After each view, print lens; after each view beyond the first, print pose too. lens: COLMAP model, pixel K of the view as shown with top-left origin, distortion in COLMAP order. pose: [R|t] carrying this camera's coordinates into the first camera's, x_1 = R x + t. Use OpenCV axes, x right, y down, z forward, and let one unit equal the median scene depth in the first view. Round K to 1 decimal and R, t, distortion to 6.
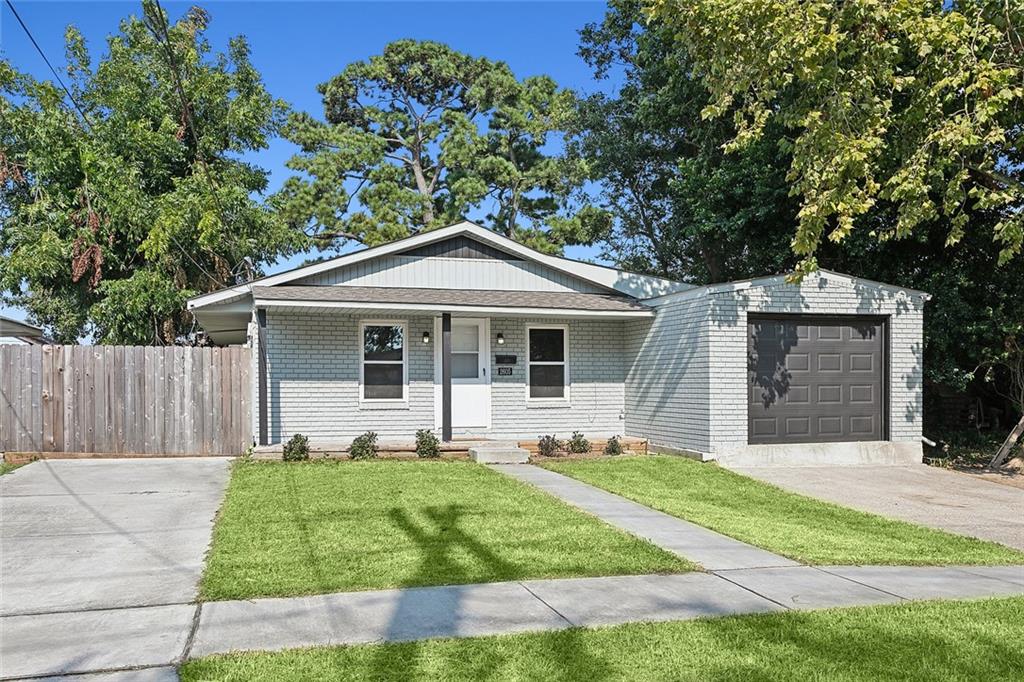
lens RADIAL K [[879.7, 0, 512.3], [0, 879.7, 349.4], [0, 0, 1]] dist [0.004454, 0.004516]
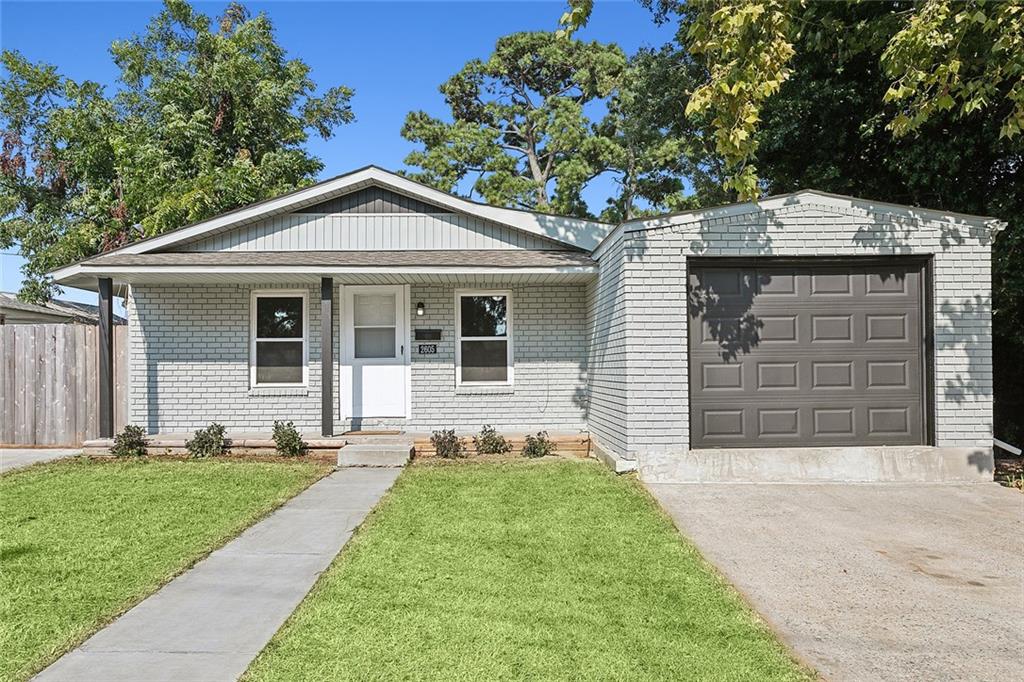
lens RADIAL K [[767.2, 0, 511.5], [0, 767.2, 333.1], [0, 0, 1]] dist [-0.005697, 0.001936]
pose [[0.963350, -0.018659, -0.267597, 0.265337], [0.016576, 0.999812, -0.010043, 0.019180], [0.267734, 0.005239, 0.963479, 0.346814]]
